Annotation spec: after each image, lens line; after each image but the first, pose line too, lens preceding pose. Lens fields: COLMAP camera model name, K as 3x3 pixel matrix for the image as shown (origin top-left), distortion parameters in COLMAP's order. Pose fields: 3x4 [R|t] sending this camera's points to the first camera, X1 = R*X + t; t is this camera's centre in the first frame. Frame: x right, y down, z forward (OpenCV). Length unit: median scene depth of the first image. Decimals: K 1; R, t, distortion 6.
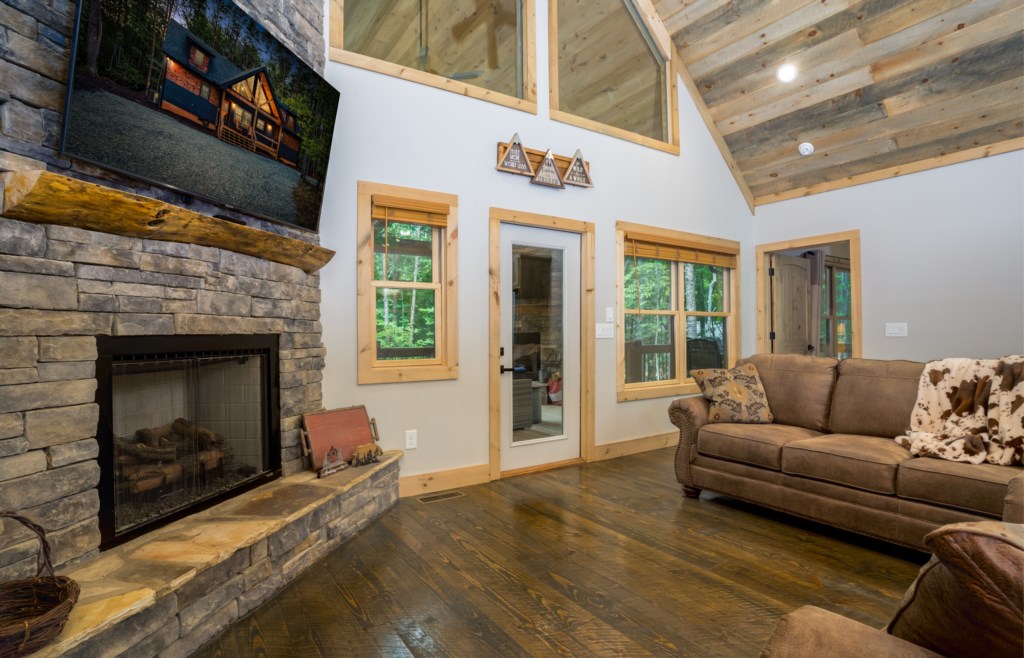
lens RADIAL K [[515.2, 0, 511.1], [0, 515.2, 342.2], [0, 0, 1]] dist [-0.058964, 0.020144]
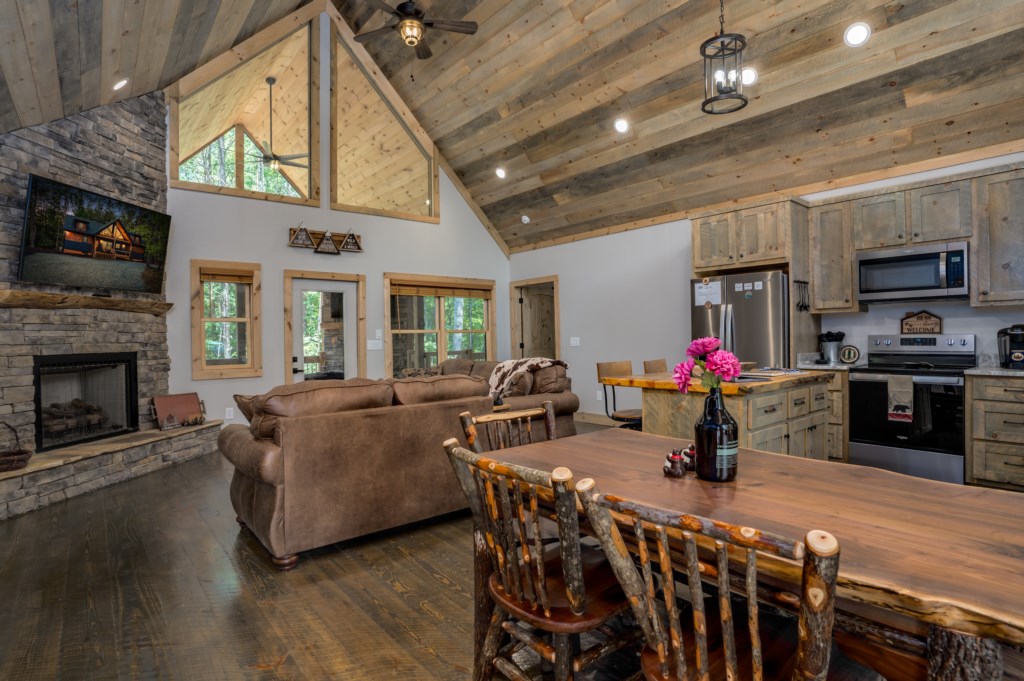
lens RADIAL K [[530.0, 0, 513.2], [0, 530.0, 347.3], [0, 0, 1]] dist [-0.046660, 0.018398]
pose [[0.994347, -0.010982, 0.105606, 0.620287], [0.010947, 0.999940, 0.000914, -0.017035], [-0.105609, 0.000247, 0.994408, -0.890212]]
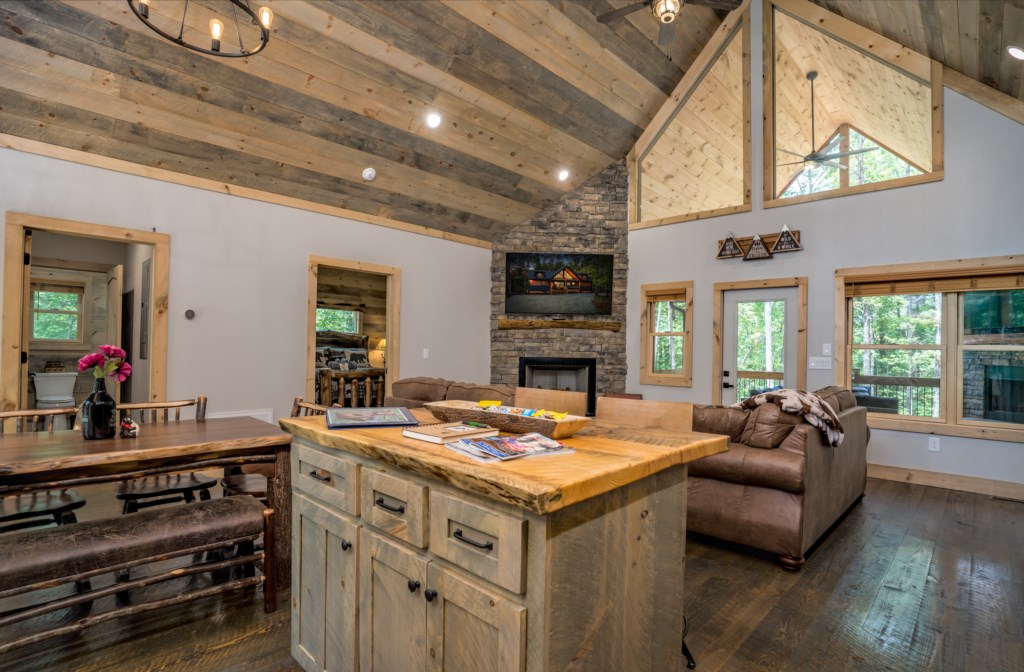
lens RADIAL K [[519.4, 0, 518.8], [0, 519.4, 342.5], [0, 0, 1]] dist [-0.064970, 0.005510]
pose [[0.213884, -0.005754, -0.976842, 1.752310], [-0.039039, 0.999133, -0.014433, -0.038242], [0.976079, 0.041222, 0.213474, 0.084512]]
